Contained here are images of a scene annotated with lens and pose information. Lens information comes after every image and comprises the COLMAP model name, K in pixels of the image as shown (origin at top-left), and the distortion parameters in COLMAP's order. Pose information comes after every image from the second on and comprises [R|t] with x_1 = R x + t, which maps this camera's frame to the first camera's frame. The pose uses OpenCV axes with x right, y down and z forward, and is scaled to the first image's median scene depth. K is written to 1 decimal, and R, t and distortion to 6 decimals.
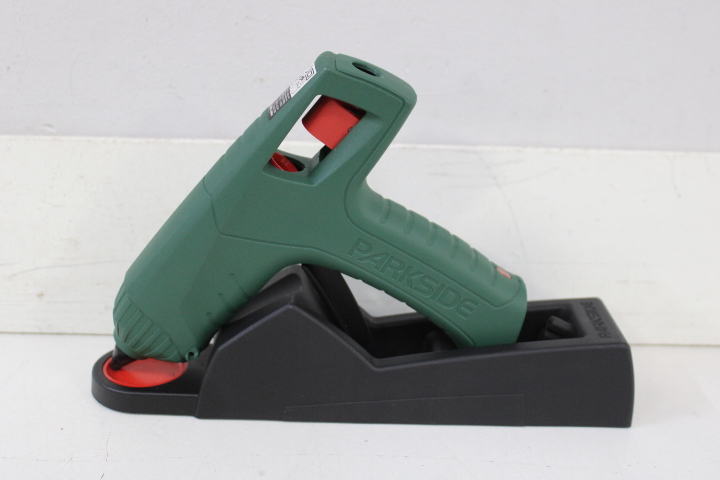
lens RADIAL K [[882.1, 0, 359.7], [0, 882.1, 230.8], [0, 0, 1]] dist [-0.038855, -0.014892]
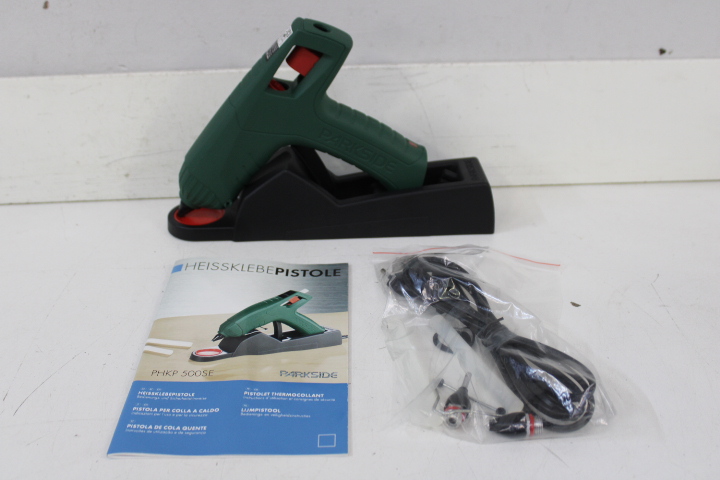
lens RADIAL K [[813.2, 0, 360.0], [0, 813.2, 240.0], [0, 0, 1]] dist [-0.105809, 0.140528]
pose [[0.998411, -0.054432, 0.014596, 0.030089], [0.051645, 0.987397, 0.149598, -0.007597], [-0.022555, -0.148607, 0.988639, -0.504251]]
